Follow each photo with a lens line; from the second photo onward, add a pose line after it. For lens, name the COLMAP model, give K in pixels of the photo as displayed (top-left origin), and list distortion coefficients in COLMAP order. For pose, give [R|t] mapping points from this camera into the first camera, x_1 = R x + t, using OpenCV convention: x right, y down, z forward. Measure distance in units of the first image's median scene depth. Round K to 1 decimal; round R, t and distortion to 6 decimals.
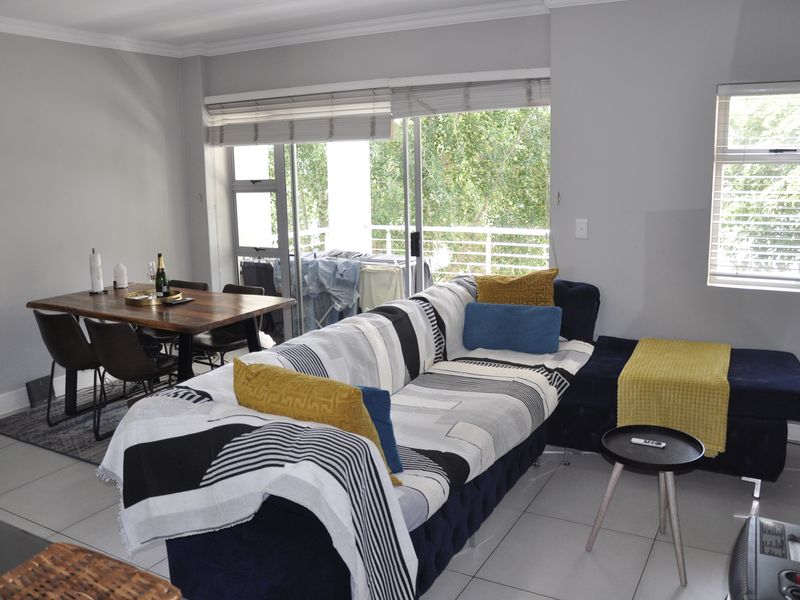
lens RADIAL K [[709.3, 0, 400.0], [0, 709.3, 300.0], [0, 0, 1]] dist [-0.114942, 0.002974]
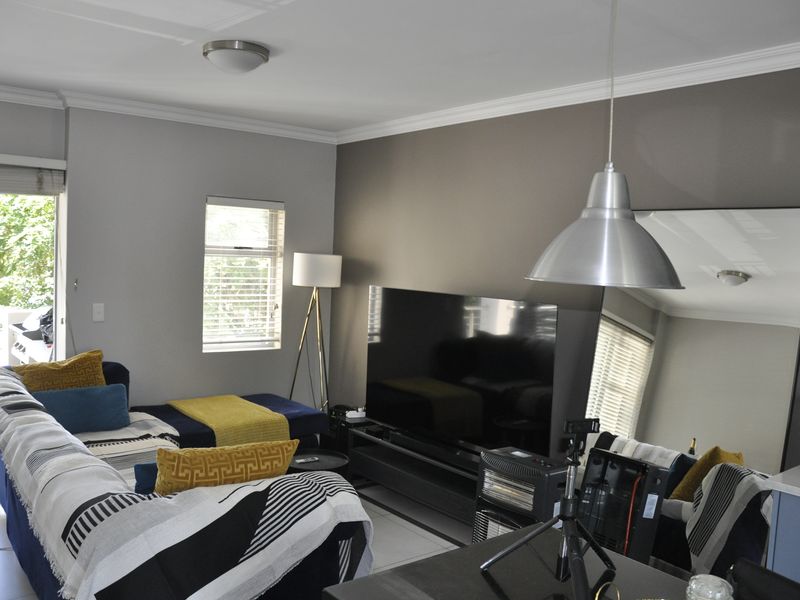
lens RADIAL K [[709.3, 0, 400.0], [0, 709.3, 300.0], [0, 0, 1]] dist [-0.114942, 0.002974]
pose [[0.369116, -0.018612, 0.929197, -0.628314], [0.128316, 0.991245, -0.031118, -0.030408], [-0.920483, 0.130717, 0.368272, 0.196899]]
